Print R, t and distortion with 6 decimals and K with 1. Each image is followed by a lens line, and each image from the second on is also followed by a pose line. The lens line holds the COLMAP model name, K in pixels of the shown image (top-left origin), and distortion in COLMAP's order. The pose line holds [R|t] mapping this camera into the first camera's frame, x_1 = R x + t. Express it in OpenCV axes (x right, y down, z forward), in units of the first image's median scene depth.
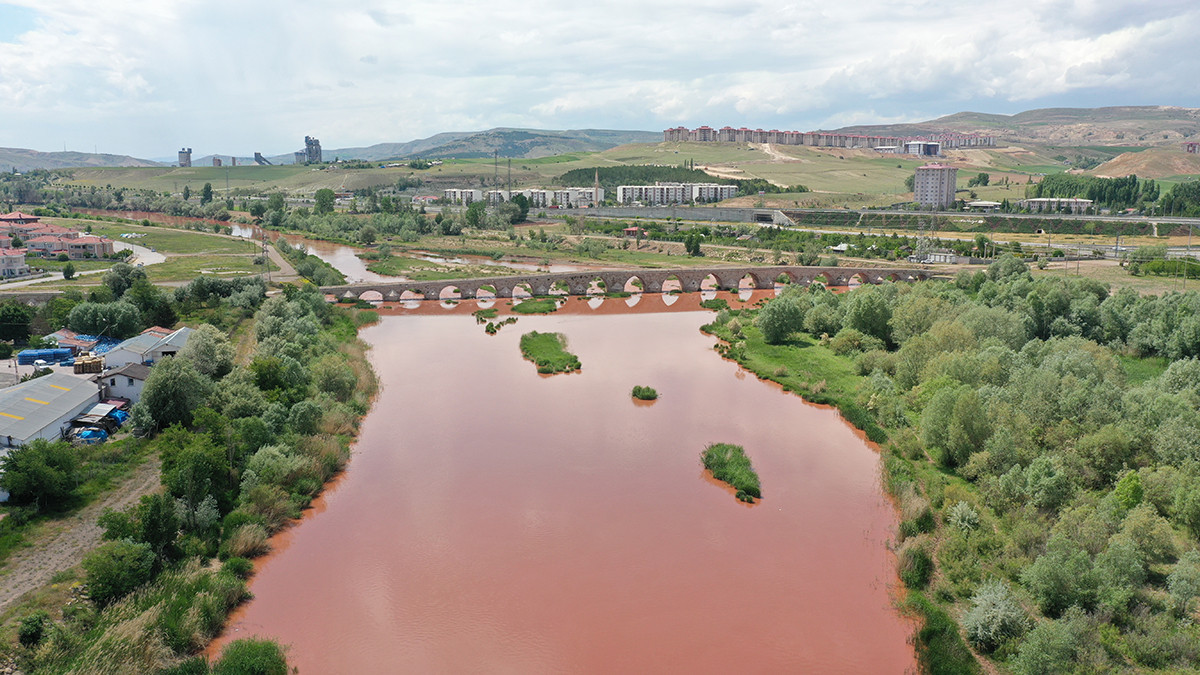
lens RADIAL K [[947.9, 0, 600.0], [0, 947.9, 337.5], [0, 0, 1]] dist [0.005325, 0.003097]
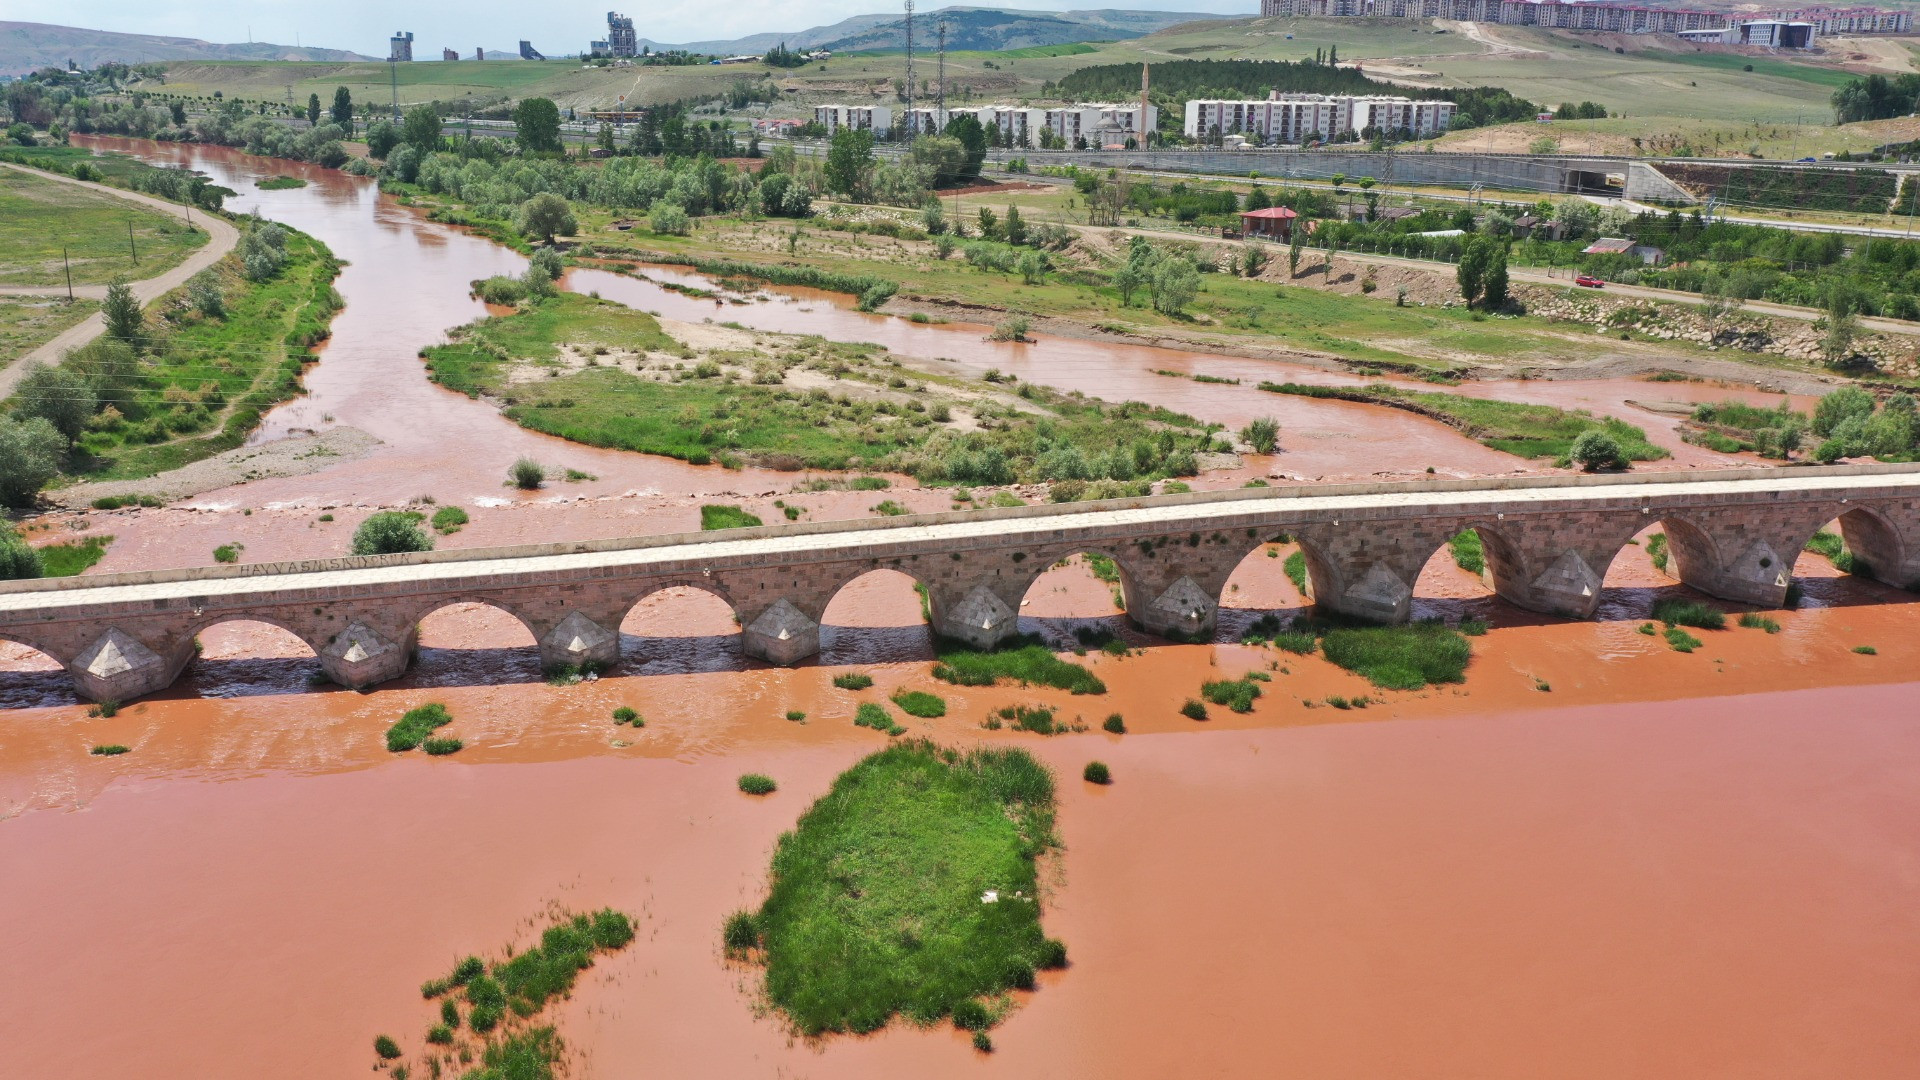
lens RADIAL K [[1516.6, 0, 960.0], [0, 1516.6, 540.0], [0, 0, 1]] dist [0.005325, 0.003097]
pose [[0.994894, 0.036268, -0.094188, -0.014448], [-0.024915, 0.992579, 0.119023, -0.037663], [0.097805, -0.116069, 0.988414, 0.269496]]
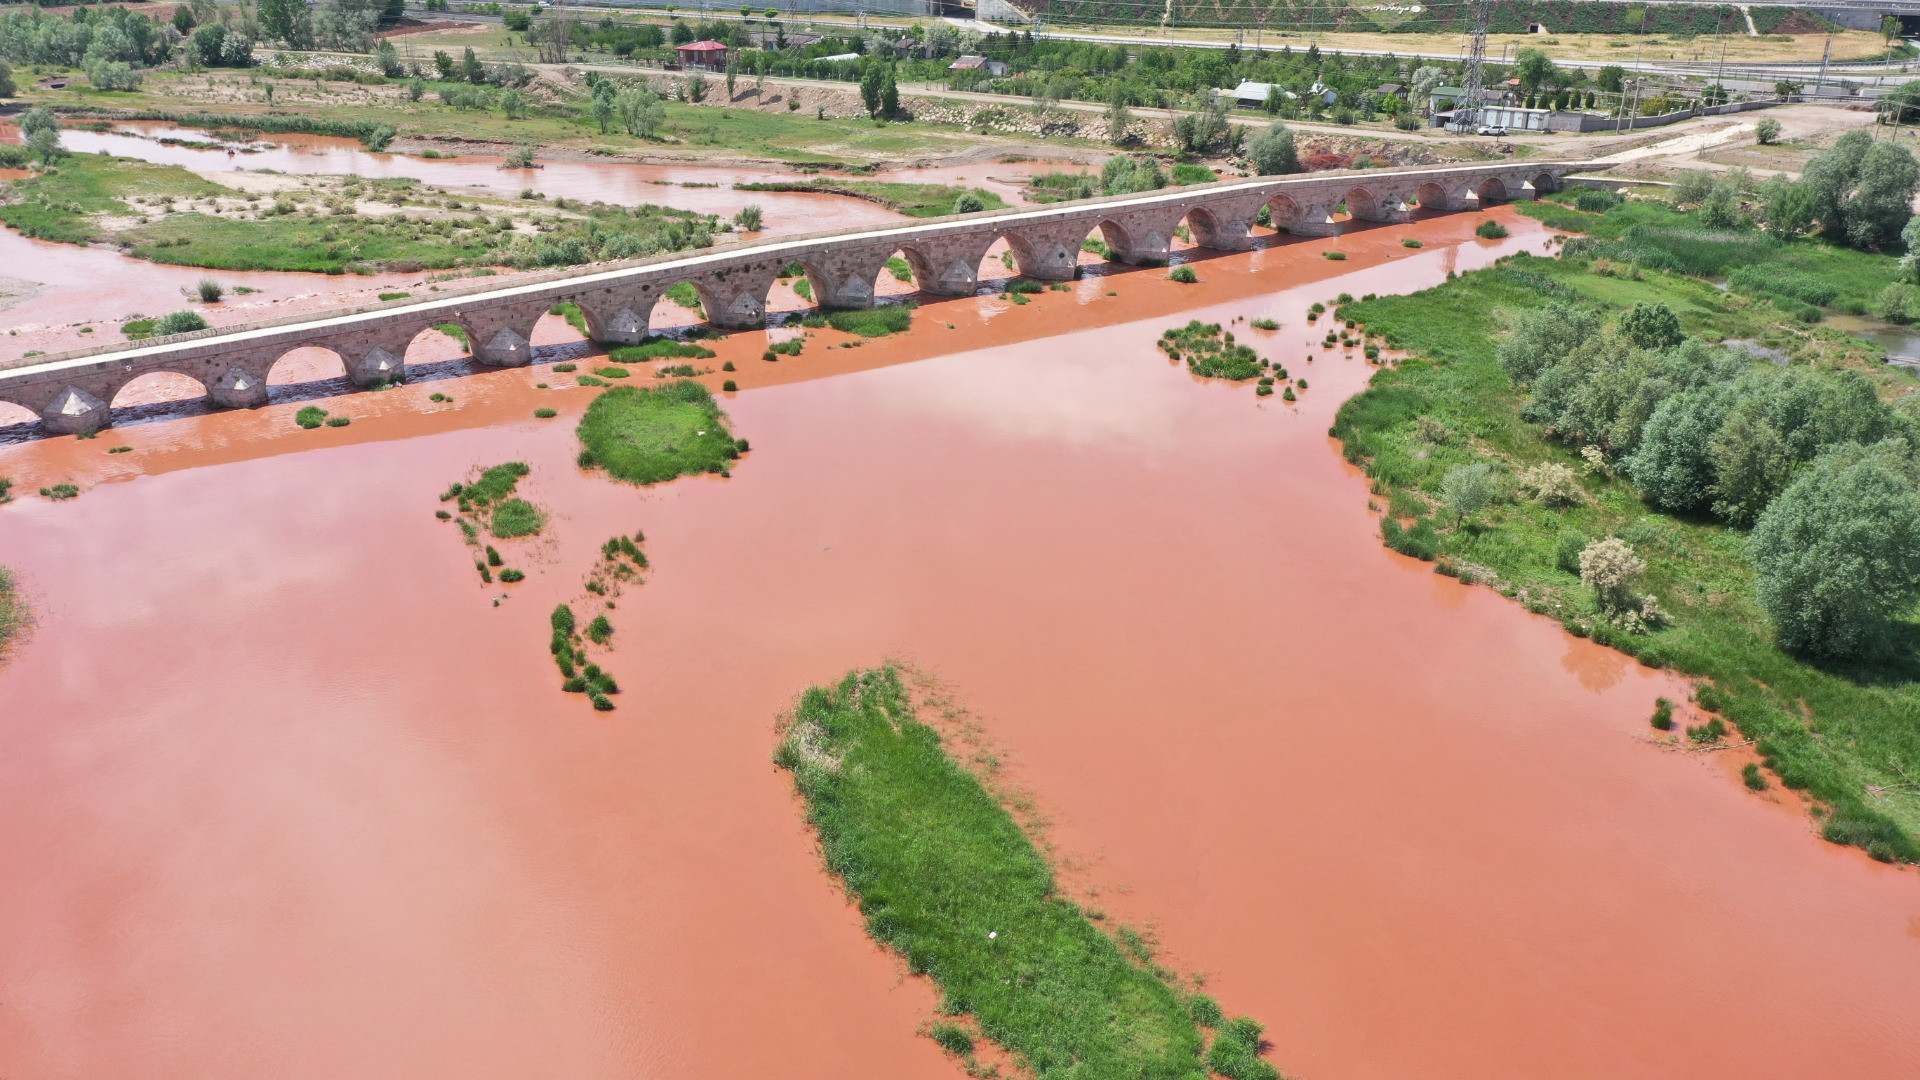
lens RADIAL K [[1516.6, 0, 960.0], [0, 1516.6, 540.0], [0, 0, 1]] dist [0.005325, 0.003097]
pose [[0.958746, -0.112125, 0.261215, -0.035559], [0.050193, 0.971257, 0.232683, -0.034369], [-0.279796, -0.209973, 0.936817, 0.191367]]
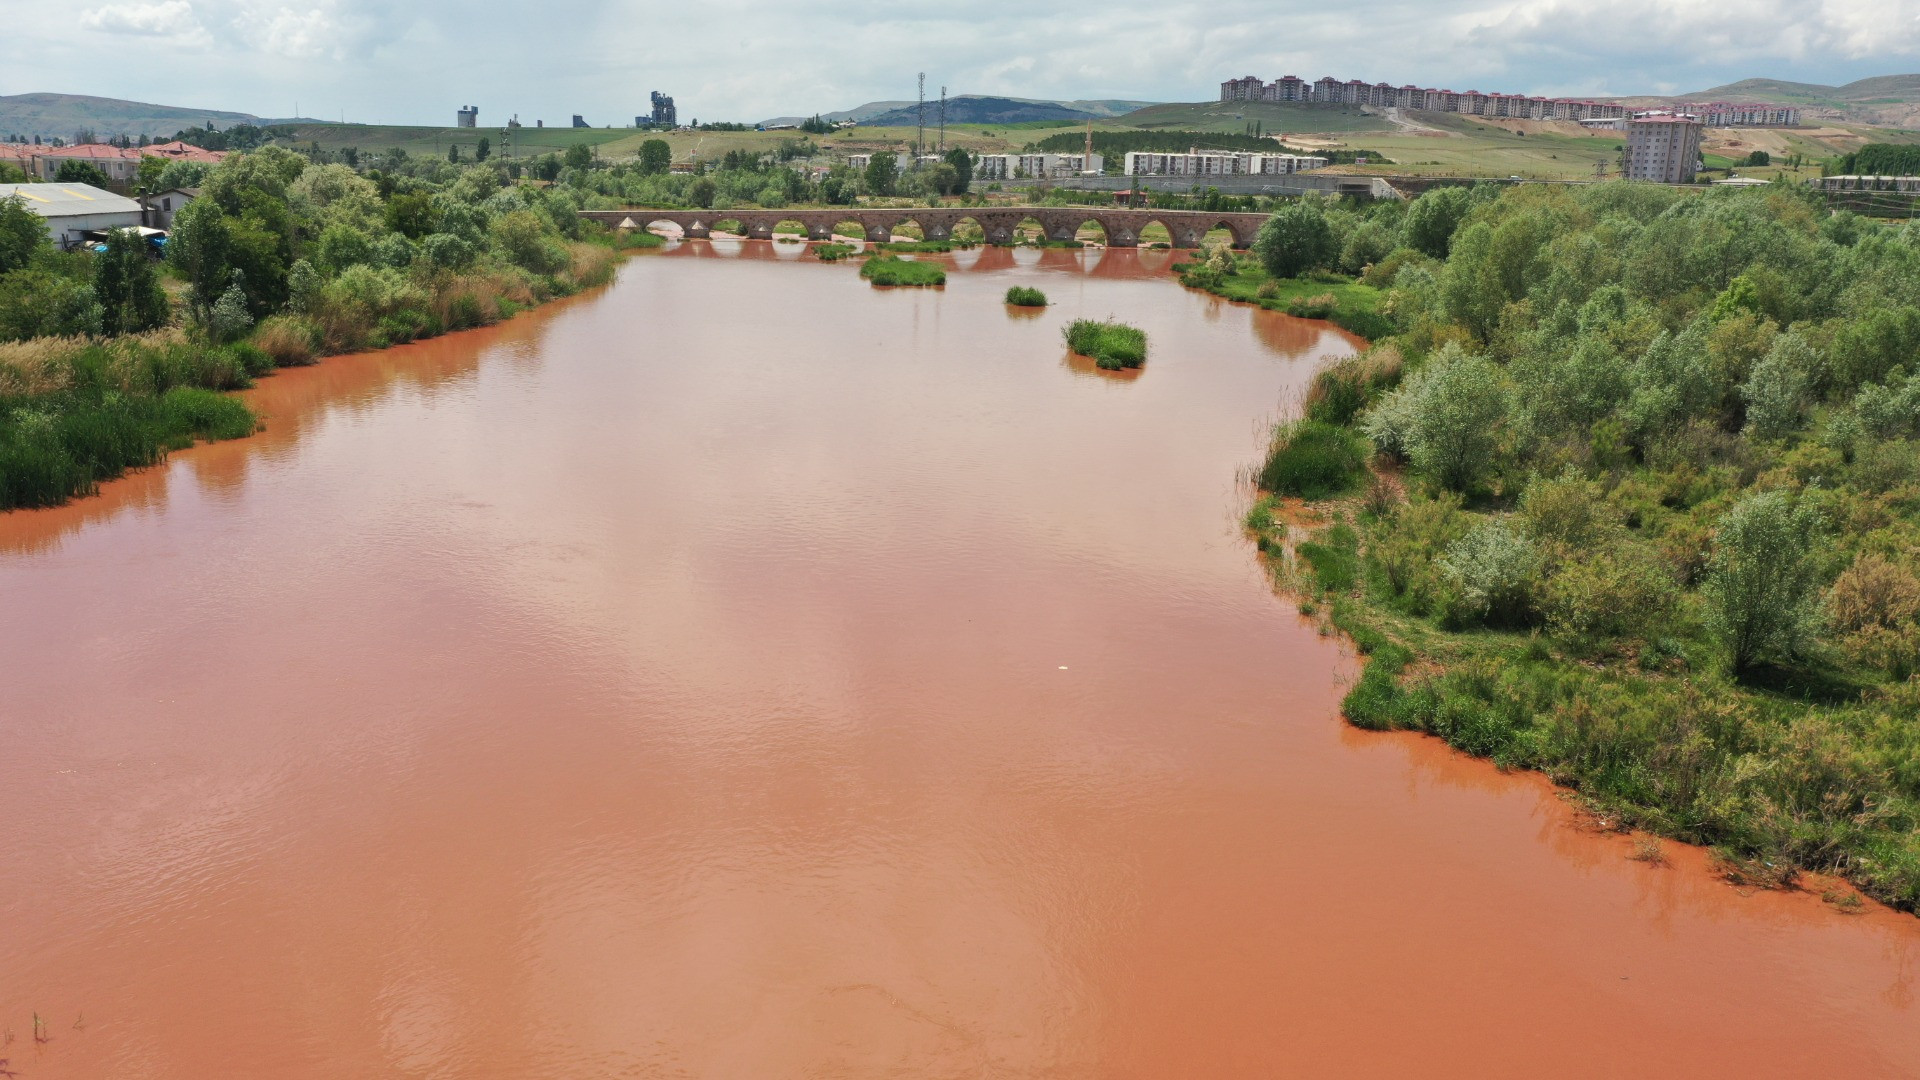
lens RADIAL K [[1516.6, 0, 960.0], [0, 1516.6, 540.0], [0, 0, 1]] dist [0.005325, 0.003097]
pose [[0.993886, 0.048104, -0.099377, 0.022926], [-0.041666, 0.996958, 0.065873, 0.031716], [0.102243, -0.061330, 0.992867, 0.003687]]
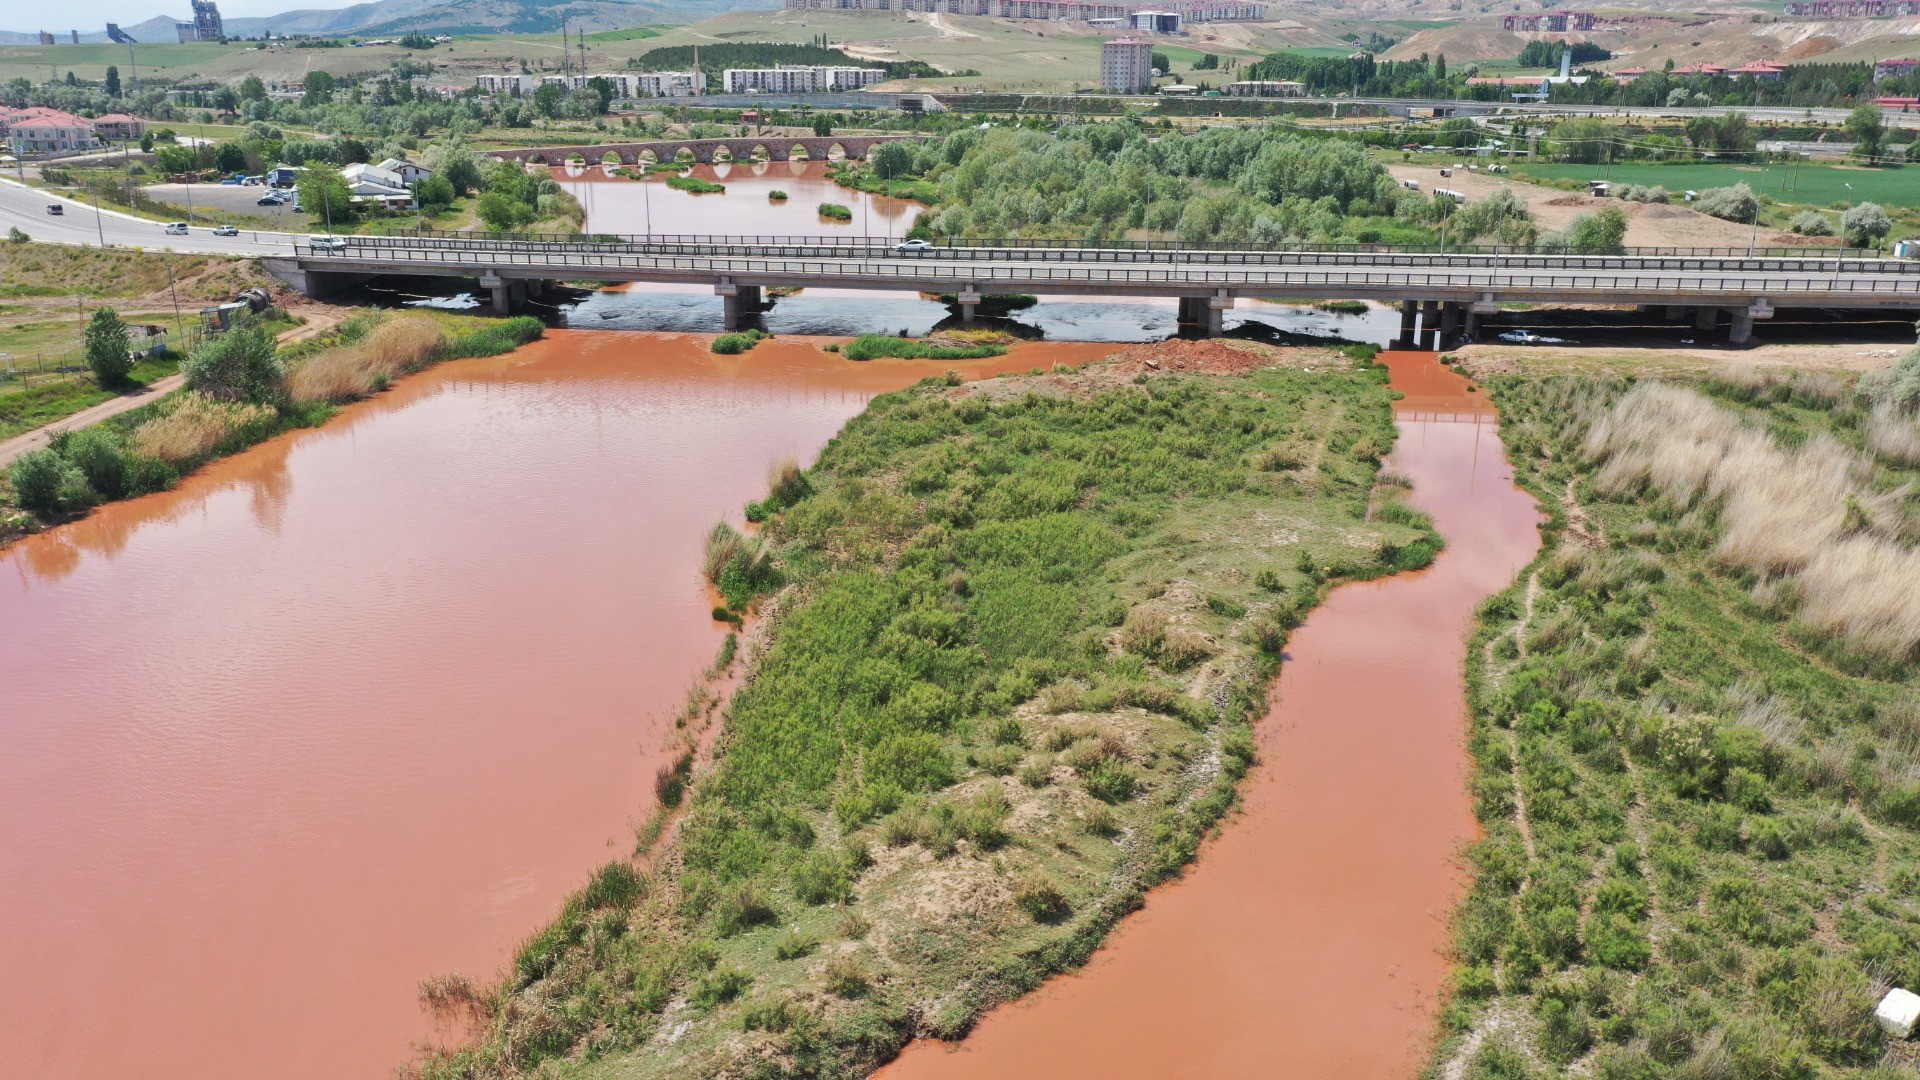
lens RADIAL K [[1520.8, 0, 960.0], [0, 1520.8, 540.0], [0, 0, 1]] dist [0.005329, -0.000824]
pose [[0.984785, -0.051468, 0.165980, -0.017061], [0.029409, 0.990717, 0.132721, 0.055180], [-0.171270, -0.125821, 0.977157, -0.252445]]
